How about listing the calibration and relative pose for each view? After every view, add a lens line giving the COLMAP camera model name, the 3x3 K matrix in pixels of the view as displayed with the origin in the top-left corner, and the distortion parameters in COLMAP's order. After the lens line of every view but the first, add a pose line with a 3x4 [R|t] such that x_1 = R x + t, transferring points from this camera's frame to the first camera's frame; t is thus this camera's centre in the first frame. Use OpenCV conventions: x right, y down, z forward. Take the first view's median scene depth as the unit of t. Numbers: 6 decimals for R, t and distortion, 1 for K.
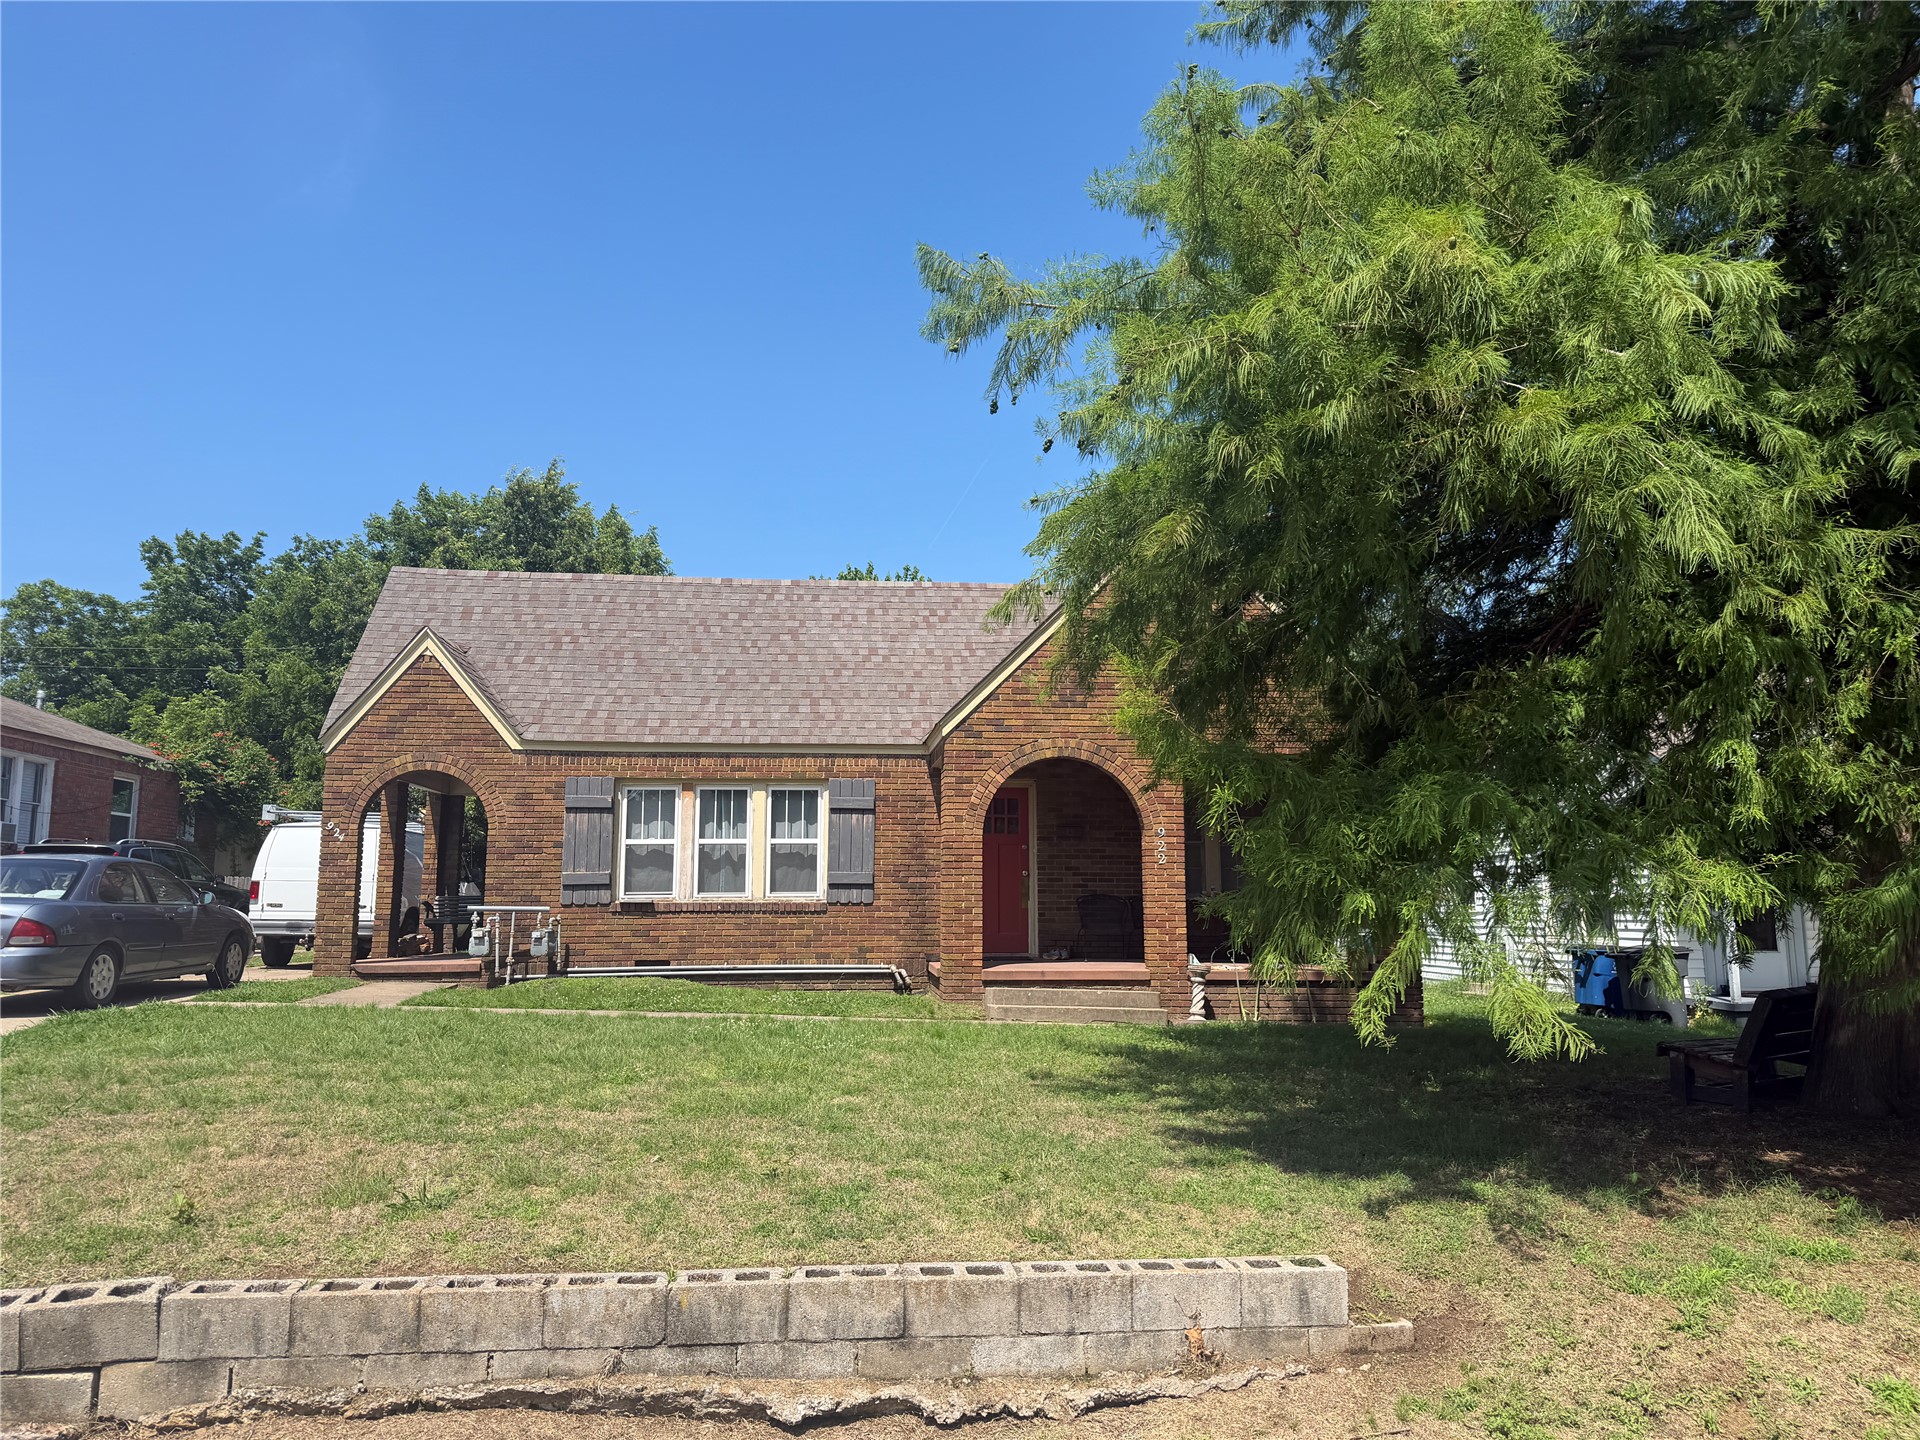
lens RADIAL K [[1345.4, 0, 960.0], [0, 1345.4, 720.0], [0, 0, 1]] dist [0.036966, -0.031987]
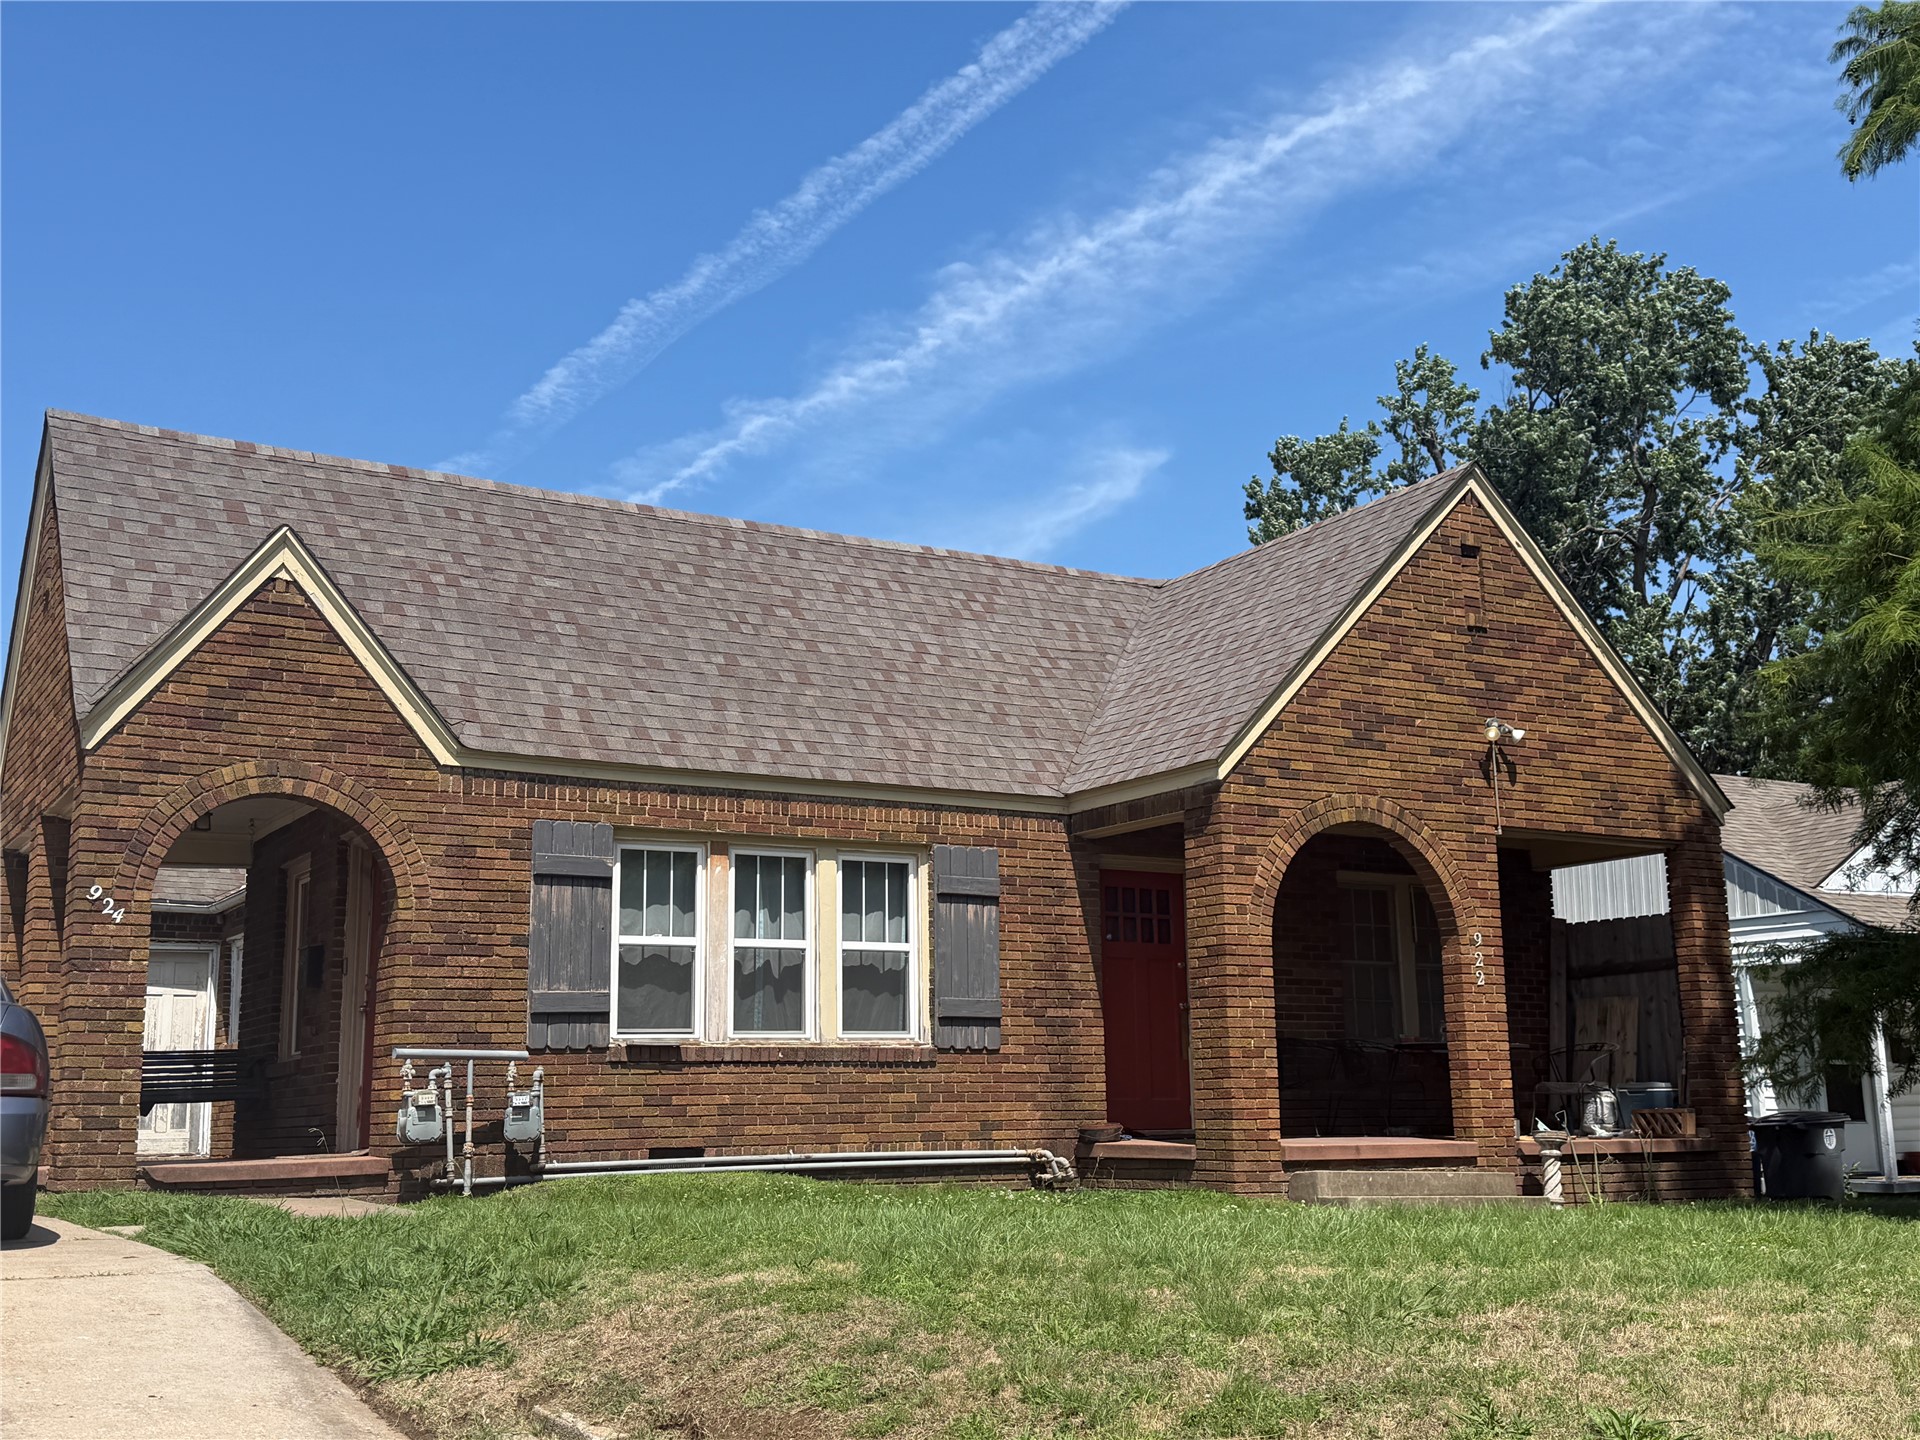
lens RADIAL K [[2061.5, 0, 960.0], [0, 2061.5, 720.0], [0, 0, 1]] dist [0.028197, -0.004064]
pose [[0.901217, 0.069638, 0.427737, -0.498808], [-0.044605, 0.996668, -0.068283, 0.051278], [-0.431067, 0.042459, 0.901320, 0.150906]]
